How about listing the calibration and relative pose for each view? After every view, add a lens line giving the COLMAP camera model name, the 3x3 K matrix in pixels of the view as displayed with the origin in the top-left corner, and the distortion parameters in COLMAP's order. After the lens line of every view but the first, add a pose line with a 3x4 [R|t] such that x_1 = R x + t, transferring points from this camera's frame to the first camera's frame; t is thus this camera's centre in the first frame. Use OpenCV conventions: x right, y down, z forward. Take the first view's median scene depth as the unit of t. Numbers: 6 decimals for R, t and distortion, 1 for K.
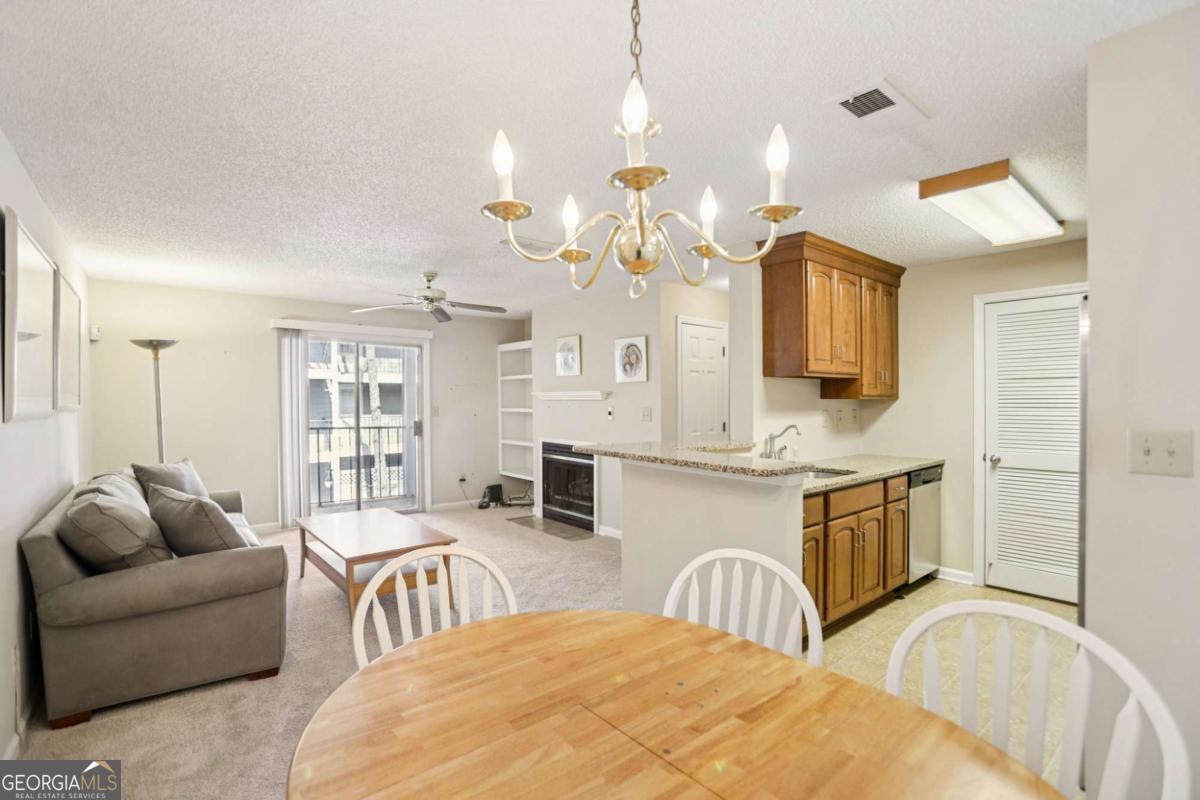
lens RADIAL K [[556.5, 0, 583.1], [0, 556.5, 400.6], [0, 0, 1]] dist [-0.068477, 0.029276]
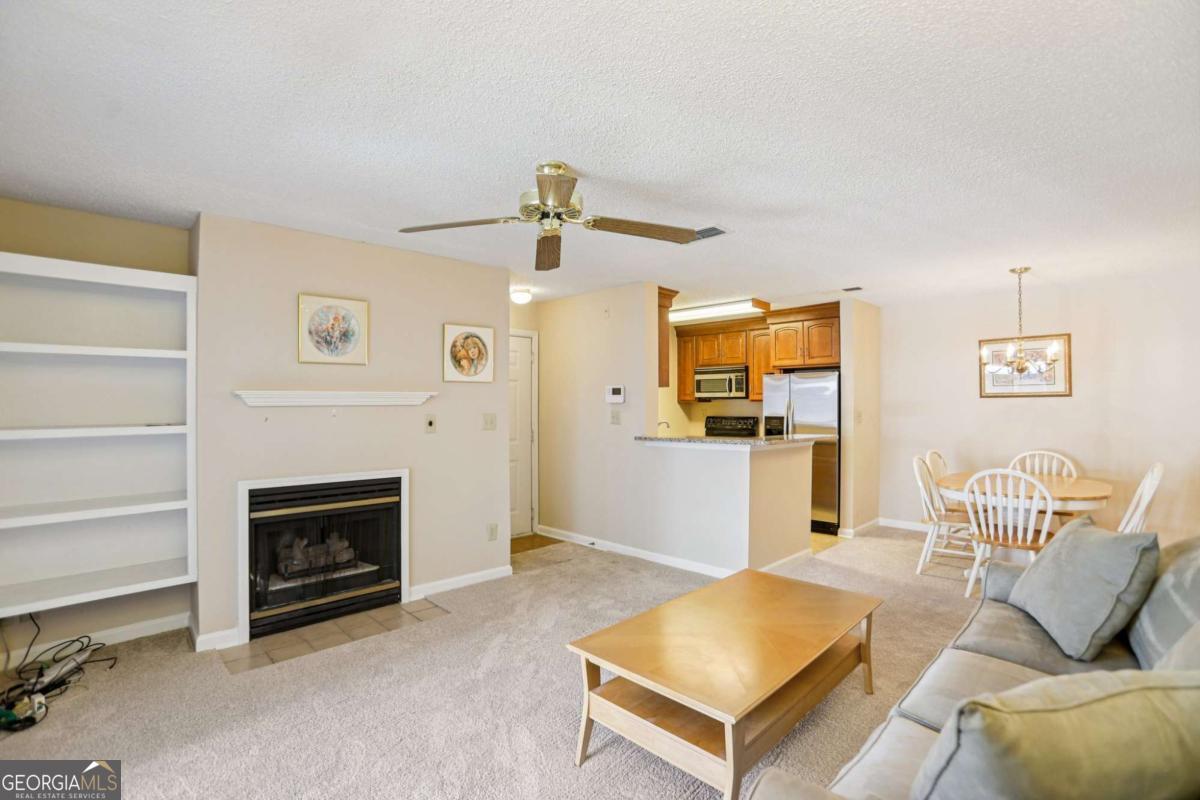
lens RADIAL K [[558.0, 0, 593.8], [0, 558.0, 405.5], [0, 0, 1]] dist [-0.071412, 0.034111]
pose [[-0.096514, -0.004852, 0.995320, -0.773603], [0.004542, 0.999976, 0.005315, -0.003339], [-0.995321, 0.005034, -0.096490, 0.970783]]
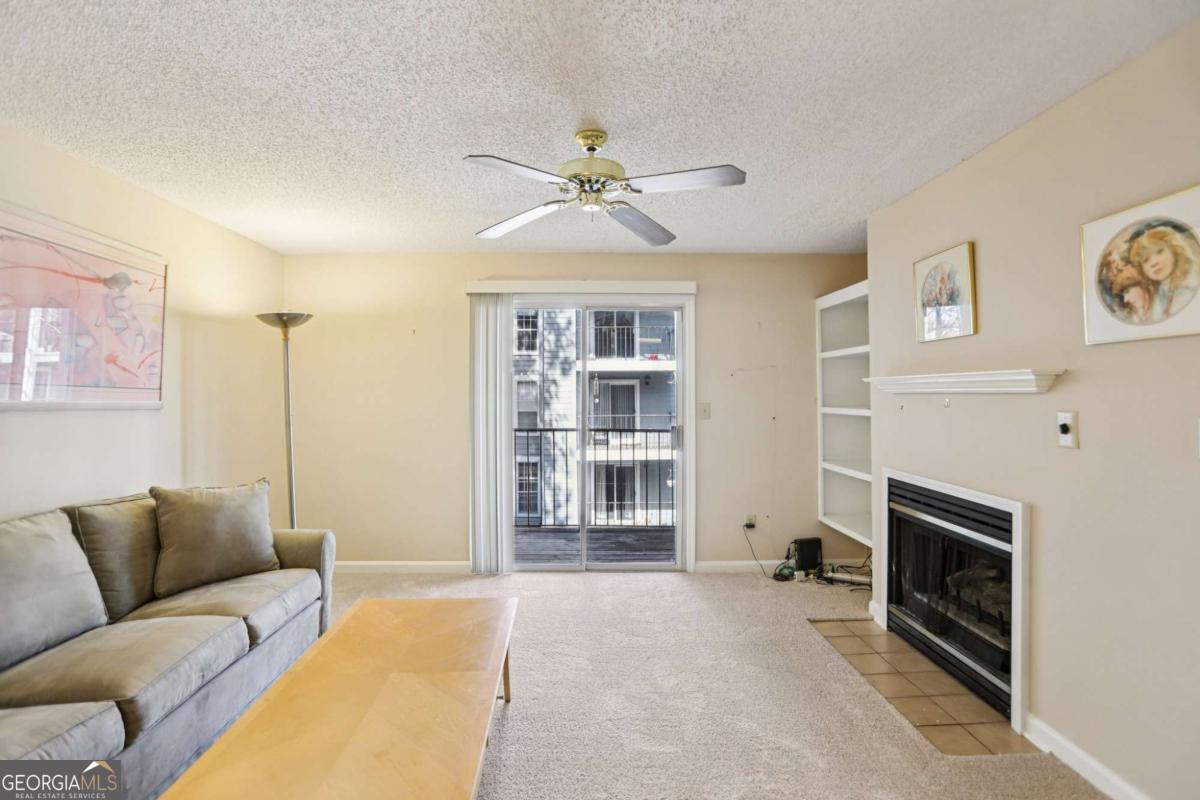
lens RADIAL K [[566.4, 0, 587.9], [0, 566.4, 390.4], [0, 0, 1]] dist [-0.070195, 0.034510]
pose [[0.795170, -0.004153, -0.606373, 0.019332], [0.001116, 0.999985, -0.005384, -0.001215], [0.606386, 0.003605, 0.795162, 0.585128]]
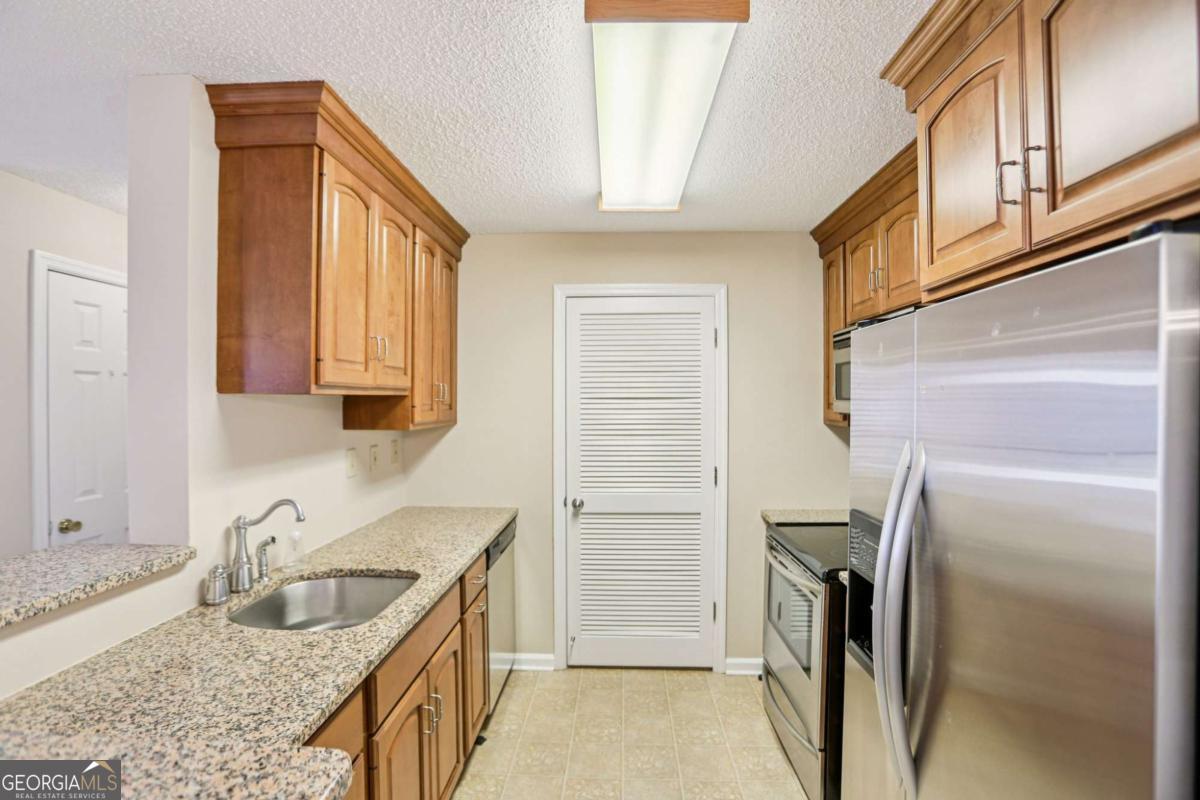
lens RADIAL K [[553.2, 0, 598.5], [0, 553.2, 398.1], [0, 0, 1]] dist [-0.071985, 0.025460]
pose [[0.652628, 0.003187, 0.757672, 0.152769], [0.000934, 0.999987, -0.005010, -0.028270], [-0.757678, 0.003977, 0.652617, 0.372560]]
